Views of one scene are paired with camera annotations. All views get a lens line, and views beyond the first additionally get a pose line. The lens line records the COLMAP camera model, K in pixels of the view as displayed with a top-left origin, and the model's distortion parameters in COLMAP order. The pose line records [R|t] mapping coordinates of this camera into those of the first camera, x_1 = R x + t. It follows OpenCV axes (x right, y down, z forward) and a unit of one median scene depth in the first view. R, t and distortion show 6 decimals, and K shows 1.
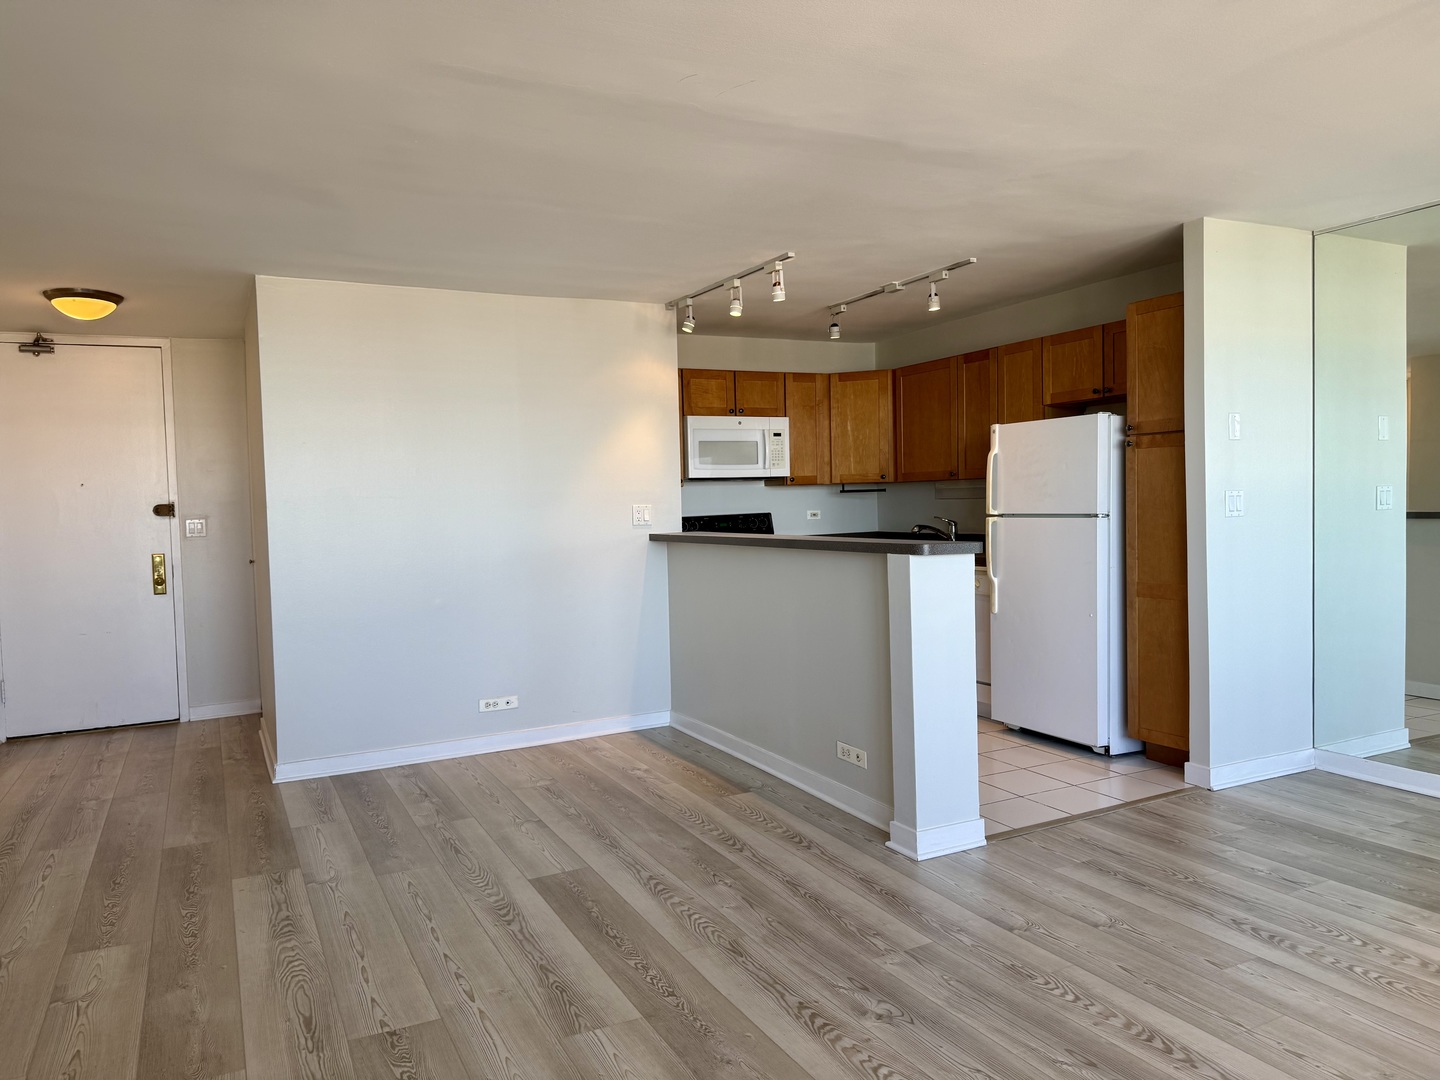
lens RADIAL K [[1008.1, 0, 720.8], [0, 1008.1, 548.2], [0, 0, 1]] dist [0.070793, -0.100185]
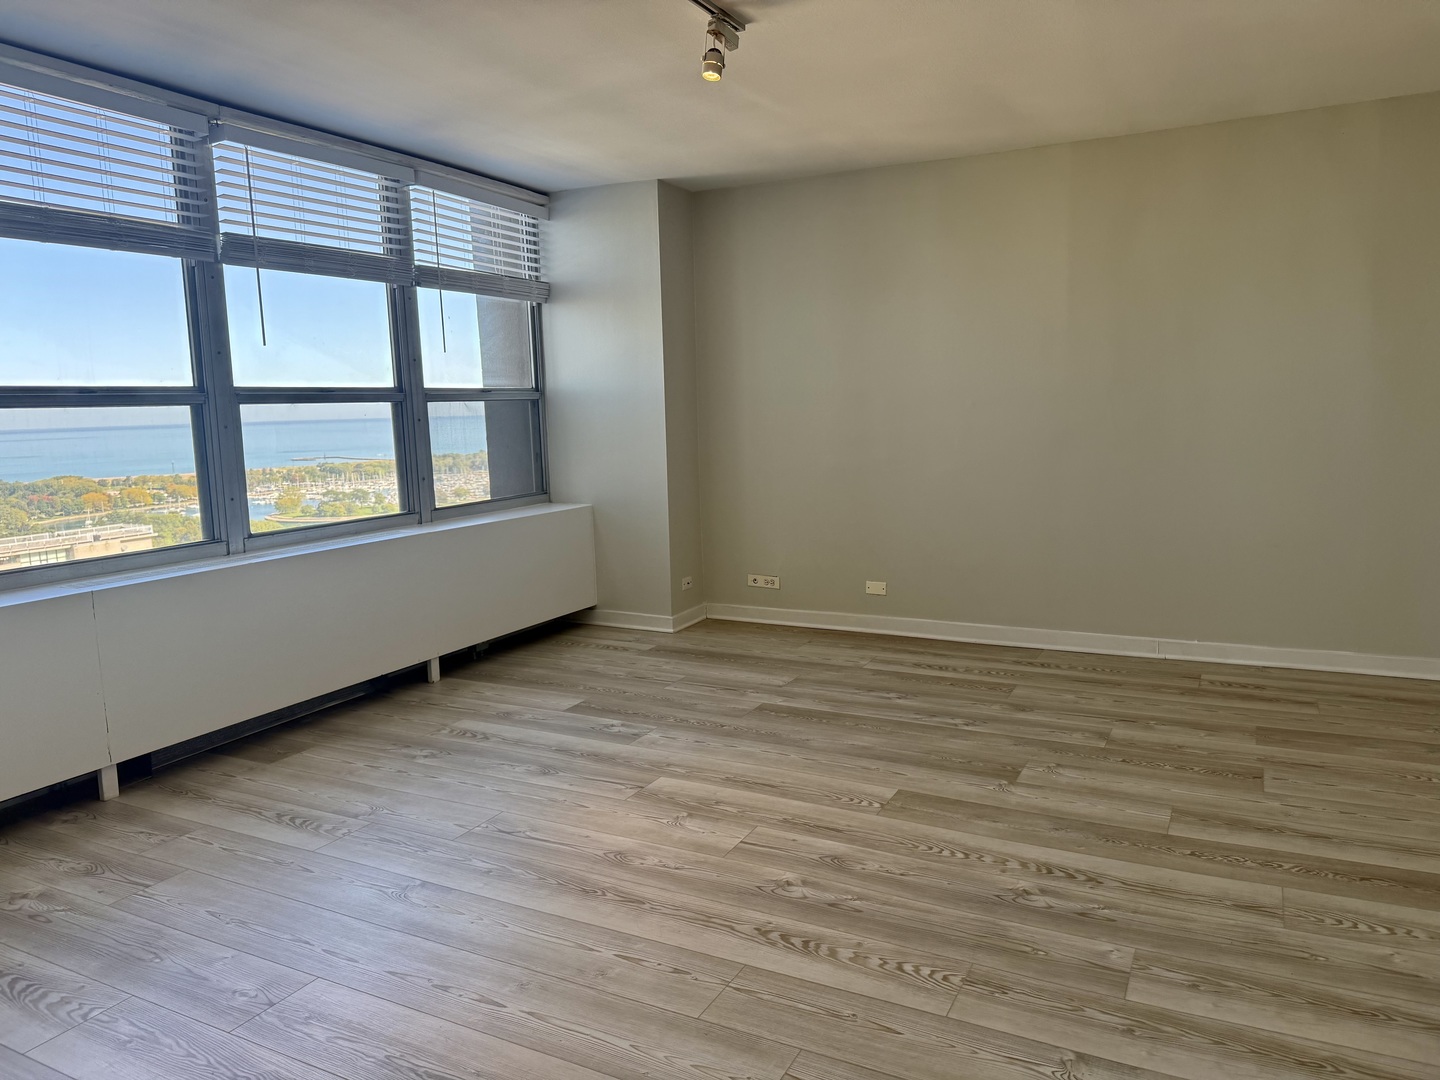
lens RADIAL K [[1008.1, 0, 720.8], [0, 1008.1, 548.2], [0, 0, 1]] dist [0.070793, -0.100185]
pose [[-0.809785, 0.127784, -0.572643, 0.497978], [0.019710, 0.981369, 0.191118, -0.041358], [0.586396, 0.143478, -0.797216, 0.836066]]
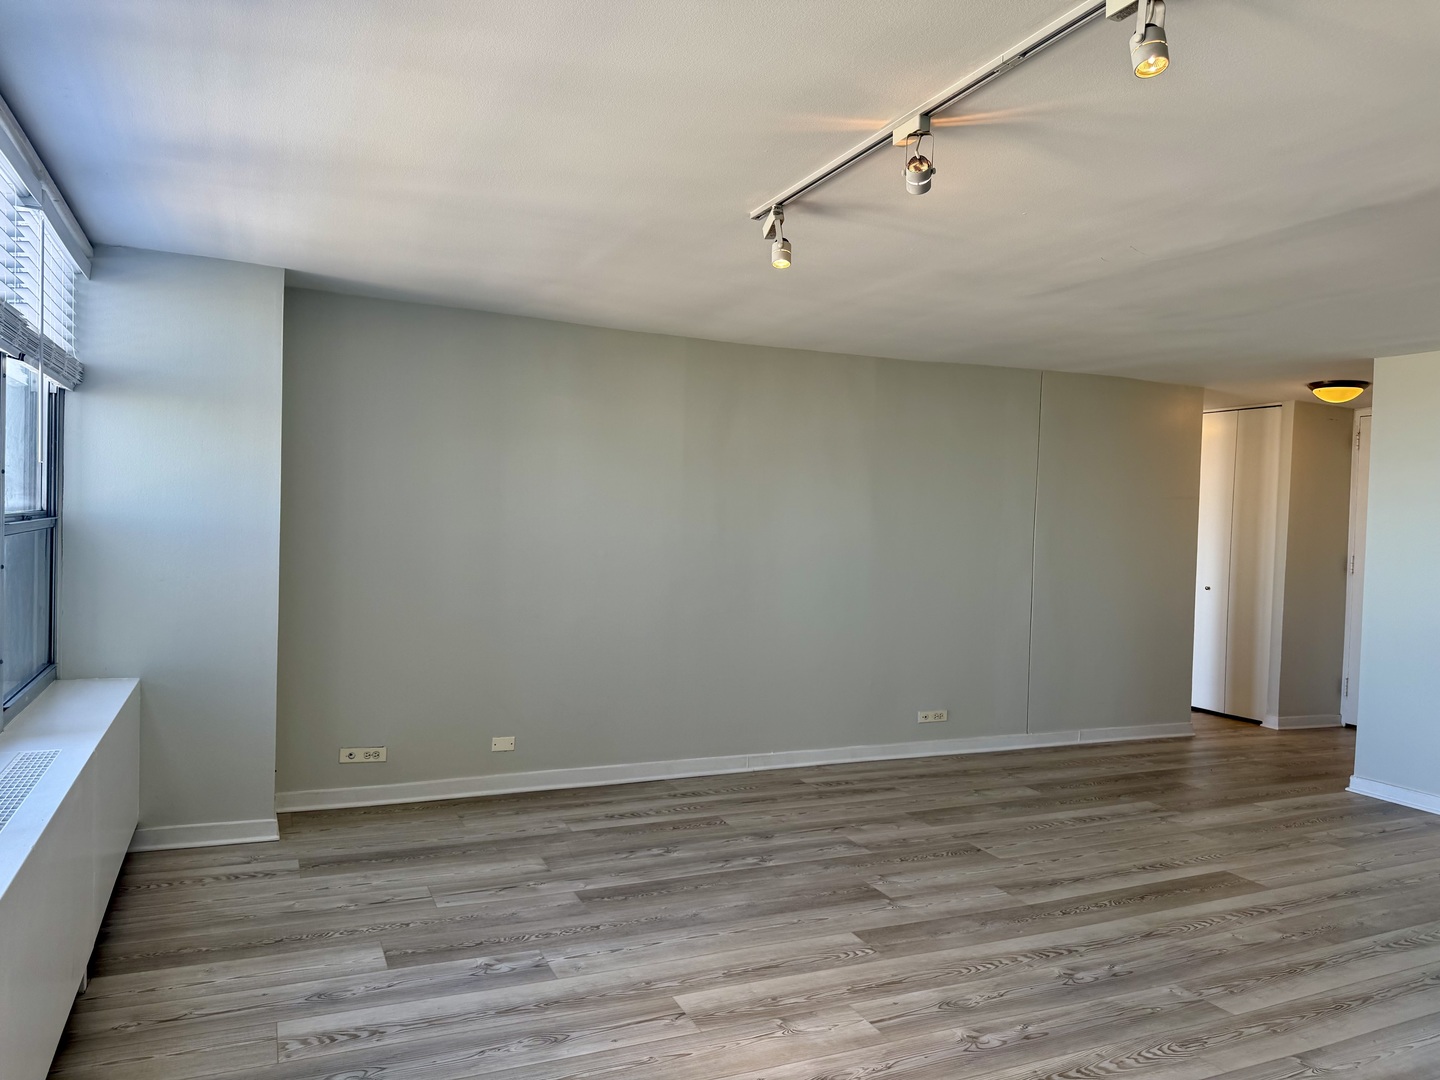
lens RADIAL K [[1008.1, 0, 720.8], [0, 1008.1, 548.2], [0, 0, 1]] dist [0.070793, -0.100185]
pose [[-0.039101, 0.054795, -0.997732, 0.753731], [-0.075788, 0.995457, 0.057640, -0.061521], [0.996357, 0.077870, -0.034771, 0.298286]]
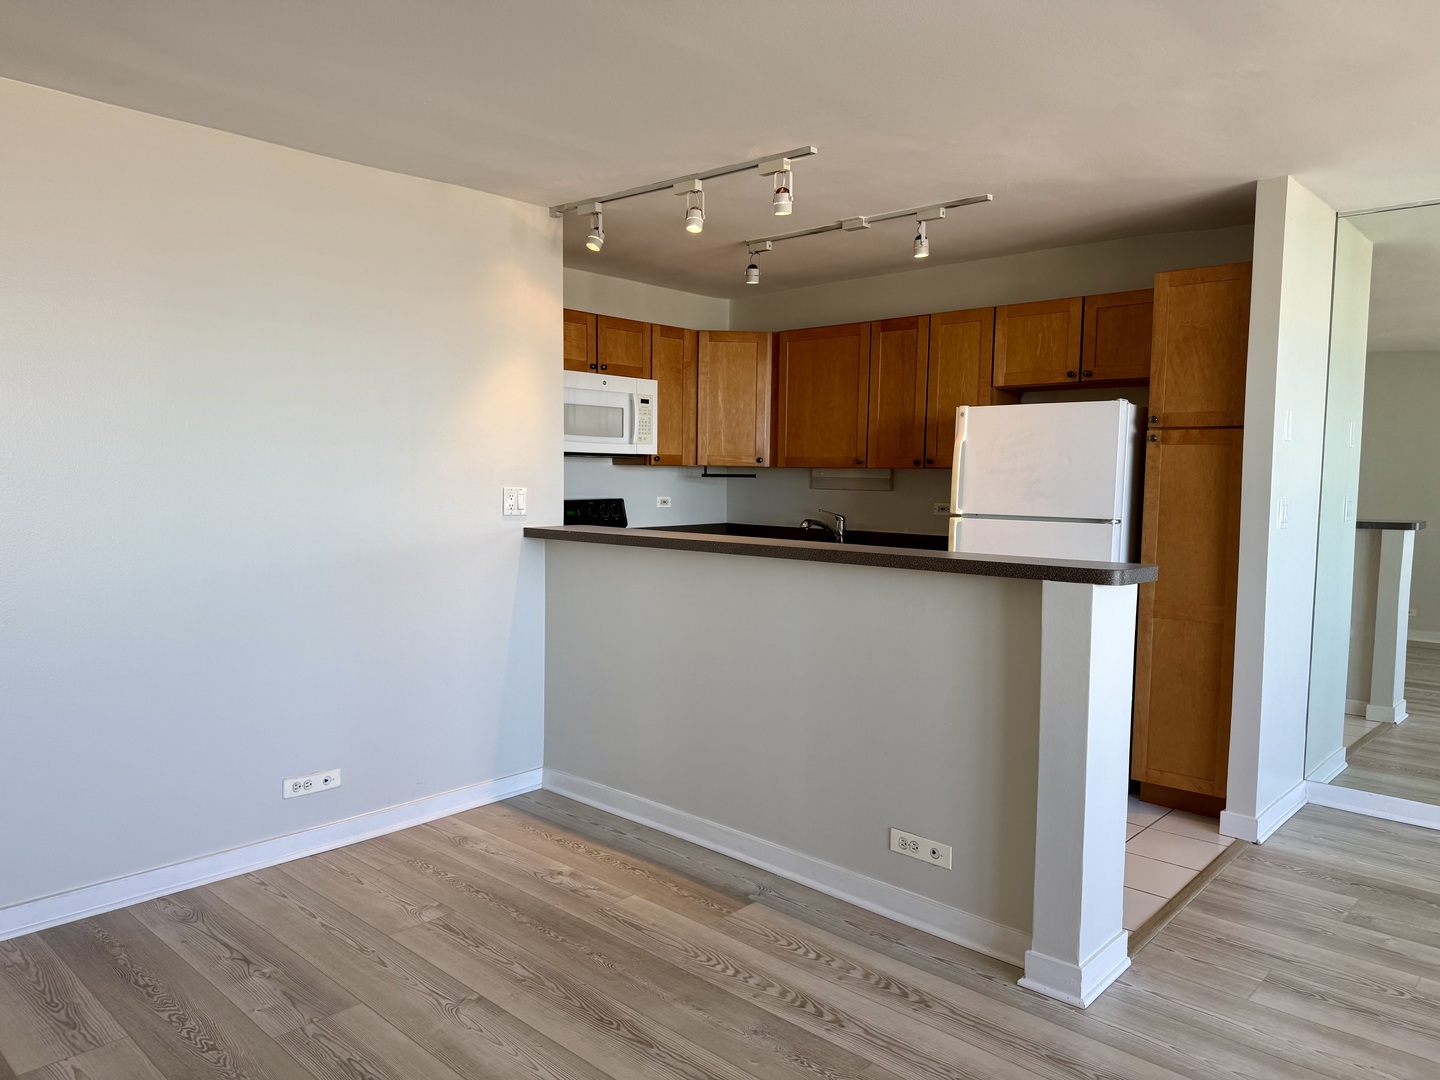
lens RADIAL K [[1008.1, 0, 720.8], [0, 1008.1, 548.2], [0, 0, 1]] dist [0.070793, -0.100185]
pose [[0.934651, 0.012691, 0.355340, -0.227507], [-0.021258, 0.999570, 0.020215, -0.019557], [-0.354931, -0.026448, 0.934518, 0.318743]]
